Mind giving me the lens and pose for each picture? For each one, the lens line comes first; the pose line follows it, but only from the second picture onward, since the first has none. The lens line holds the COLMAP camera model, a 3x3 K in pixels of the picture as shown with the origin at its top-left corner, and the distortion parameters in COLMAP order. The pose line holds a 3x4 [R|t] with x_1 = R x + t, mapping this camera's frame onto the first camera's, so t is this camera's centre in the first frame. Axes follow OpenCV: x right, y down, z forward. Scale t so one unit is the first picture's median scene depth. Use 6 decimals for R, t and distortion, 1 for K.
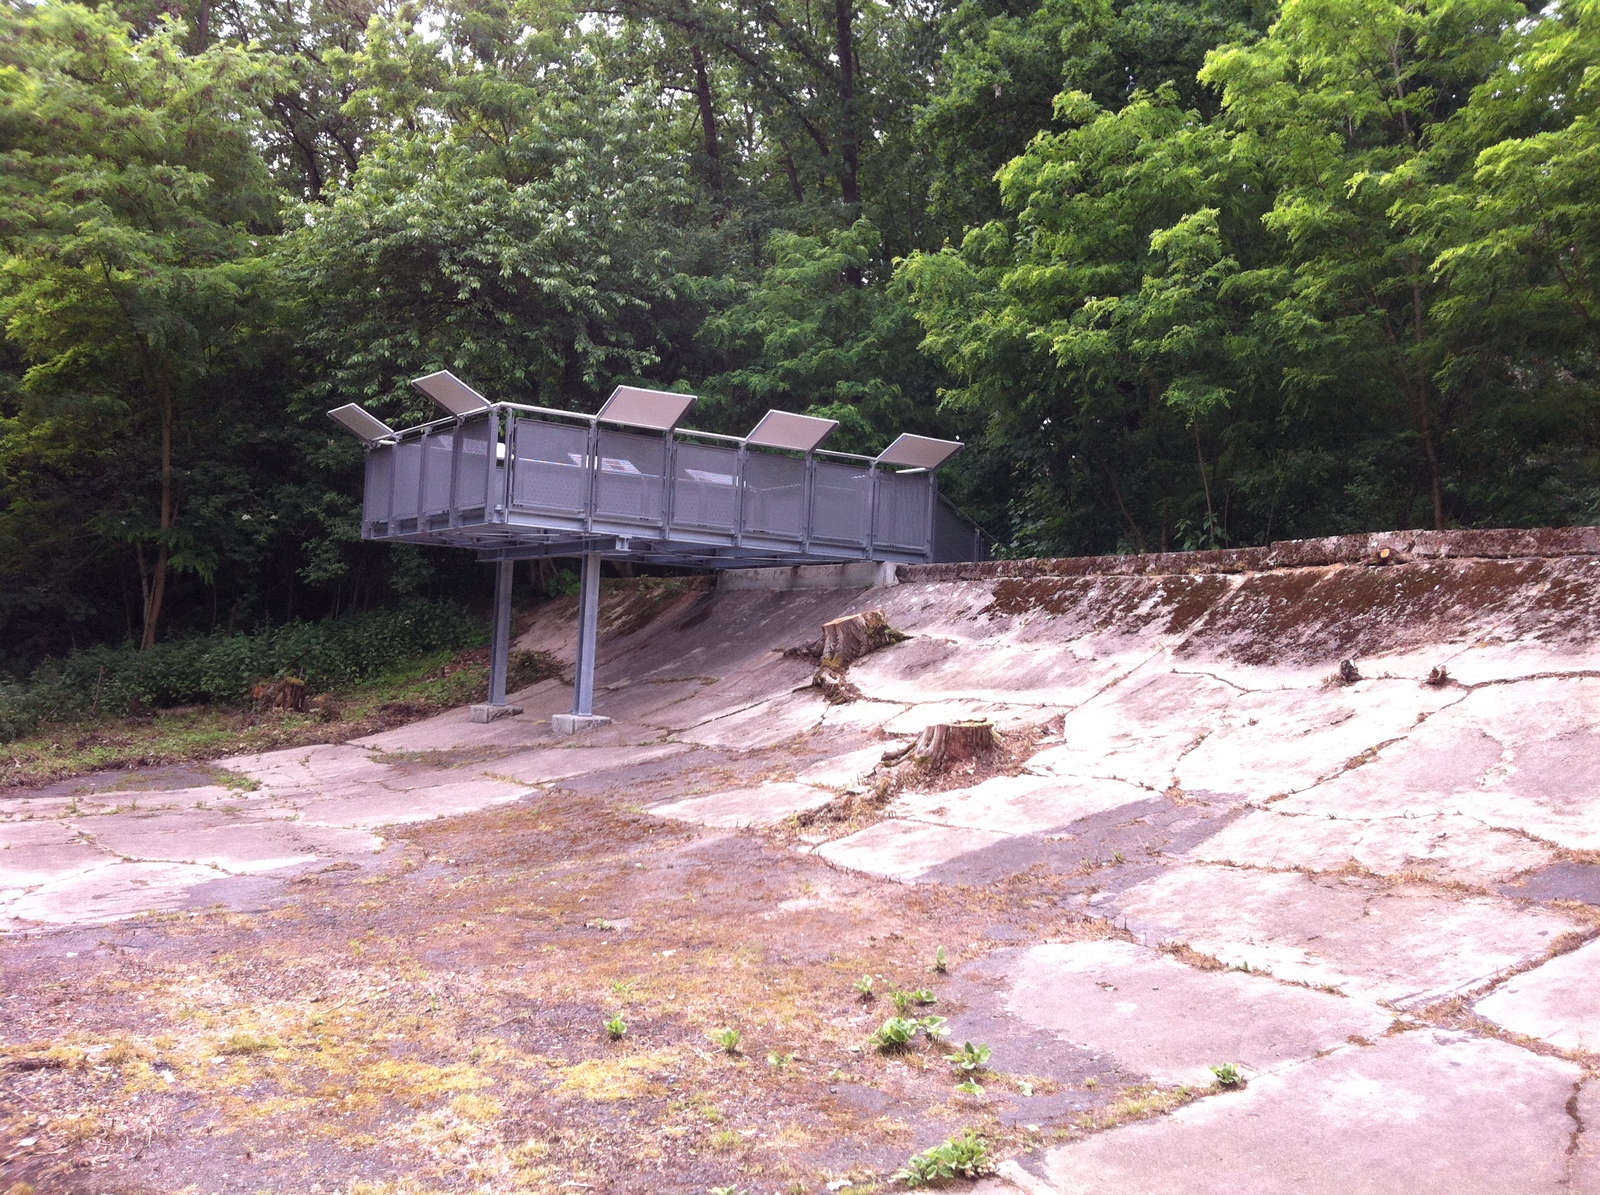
lens RADIAL K [[1298.3, 0, 794.9], [0, 1298.3, 521.1], [0, 0, 1]] dist [-0.060399, 0.006120]
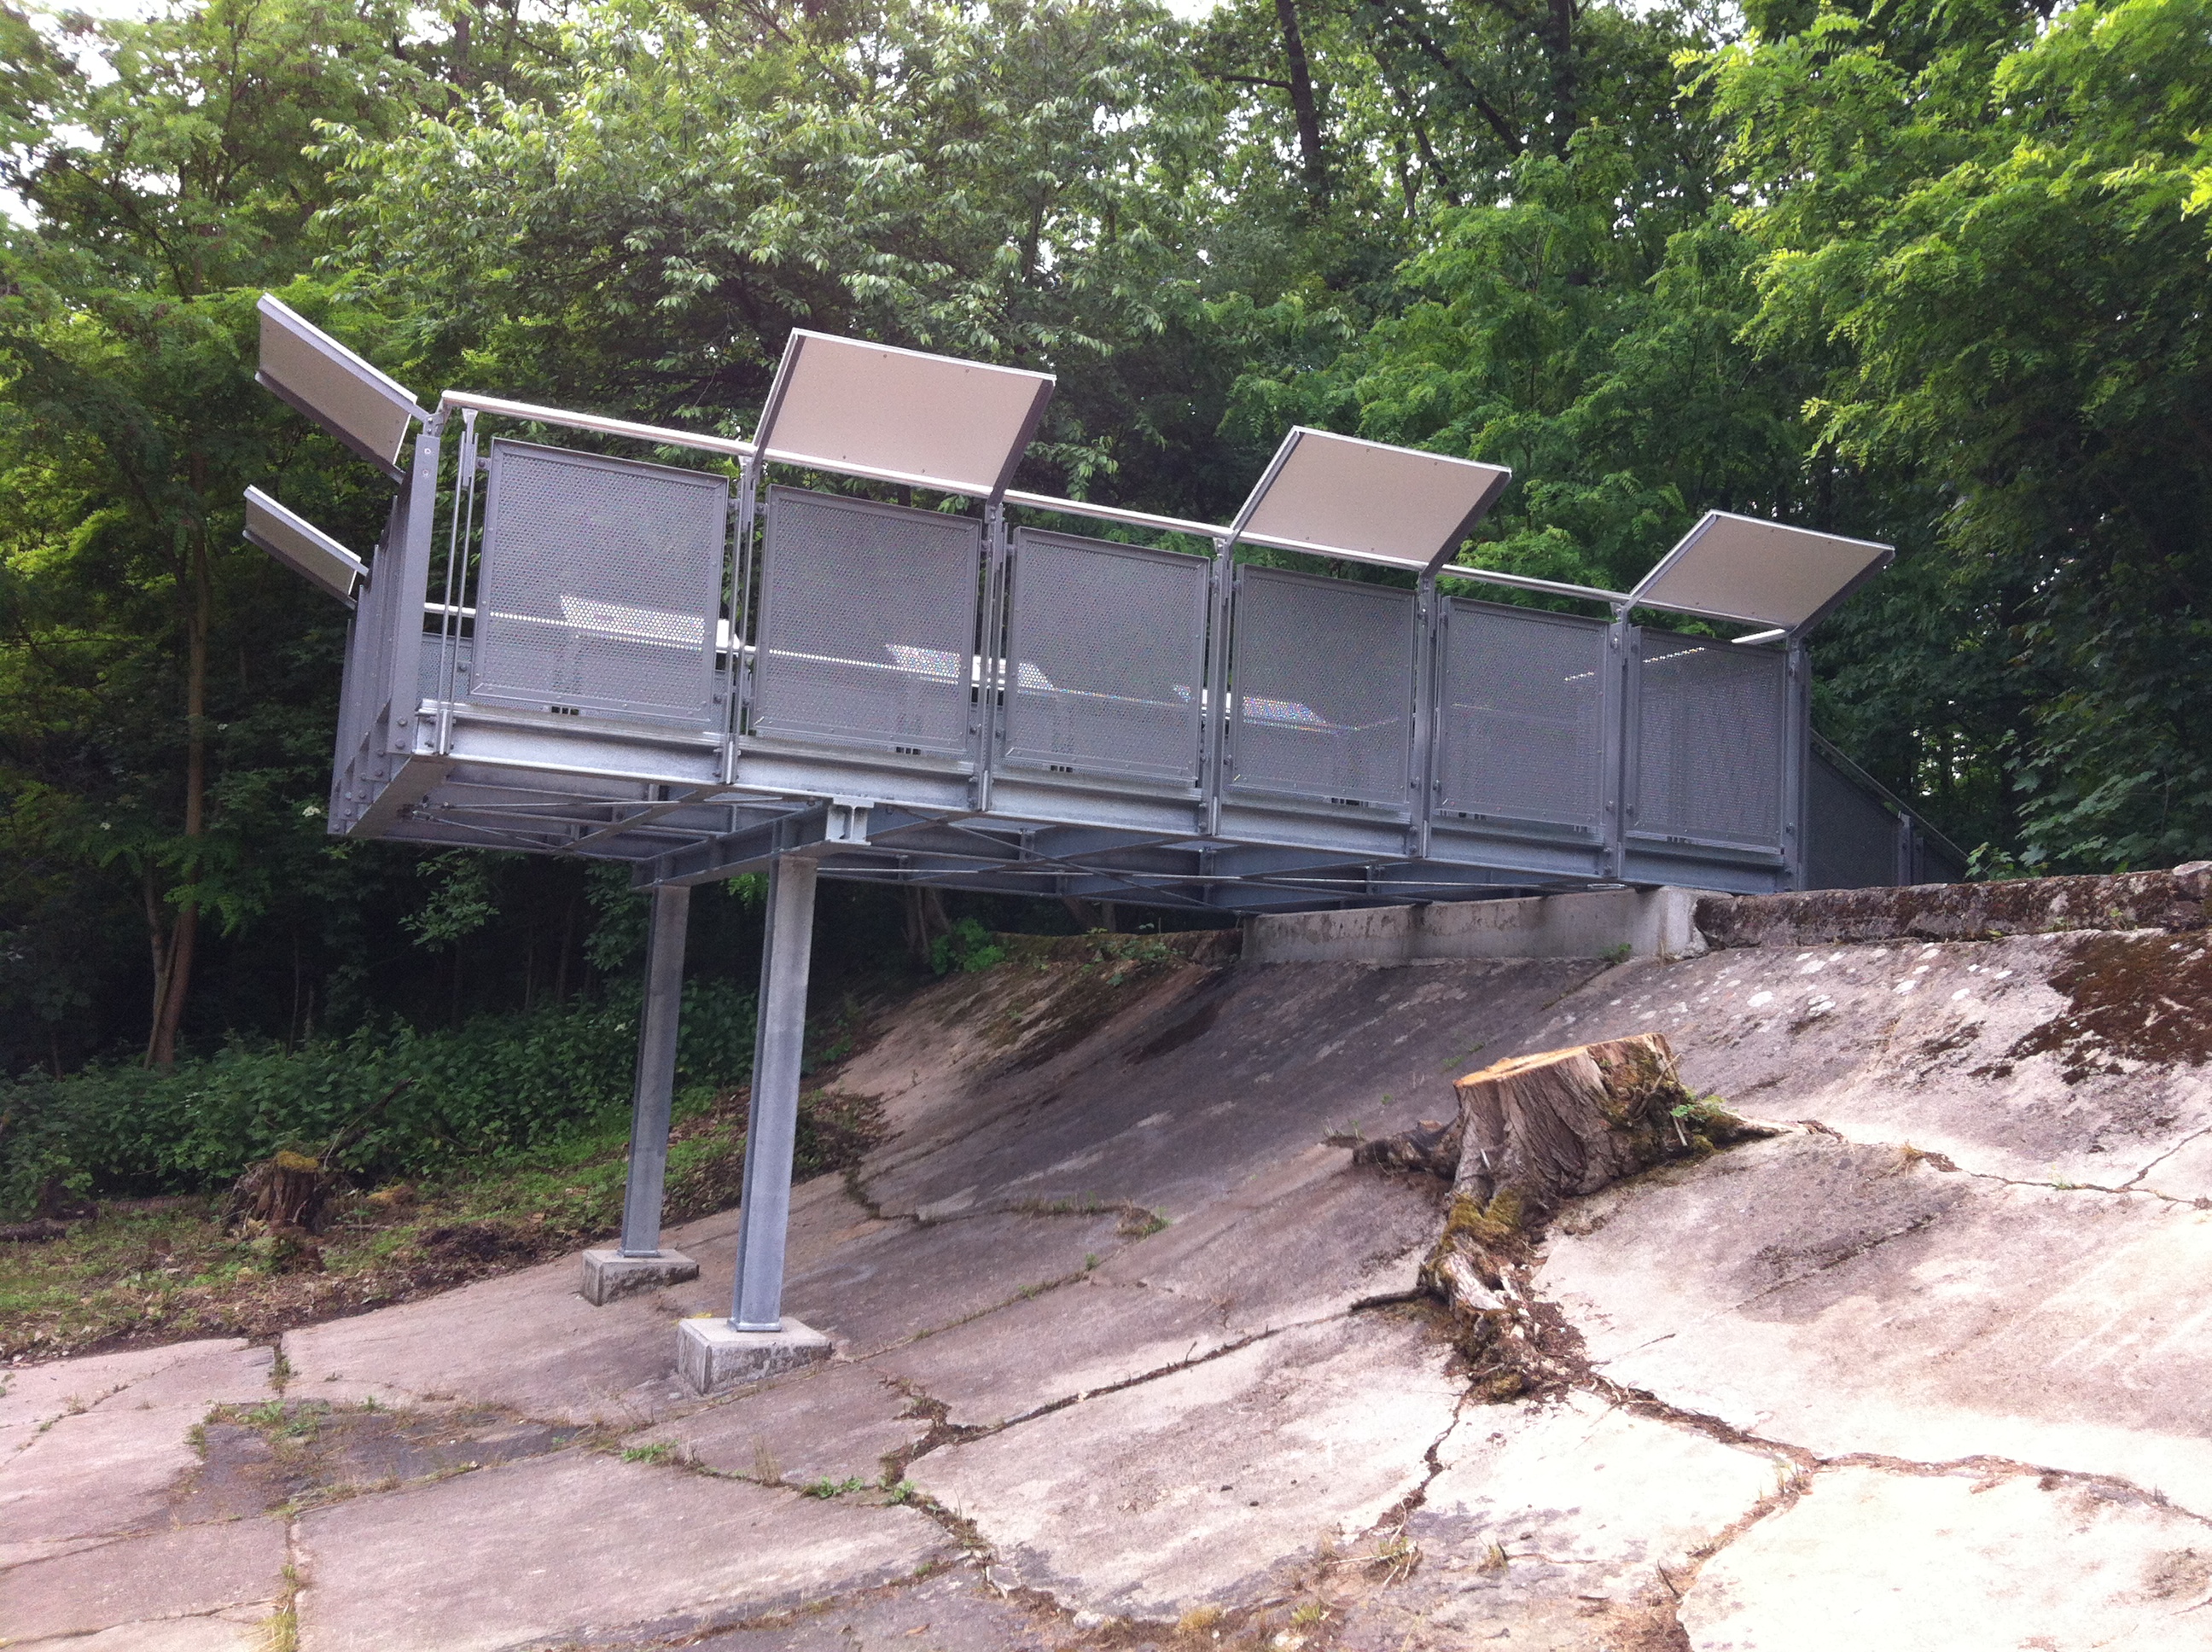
lens RADIAL K [[1882.7, 0, 1029.1], [0, 1882.7, 746.3], [0, 0, 1]] dist [0.080155, -0.195477]
pose [[0.969497, -0.020249, -0.244265, 0.032177], [0.005285, 0.998077, -0.061759, 0.026309], [0.245046, 0.058584, 0.967740, 0.501303]]
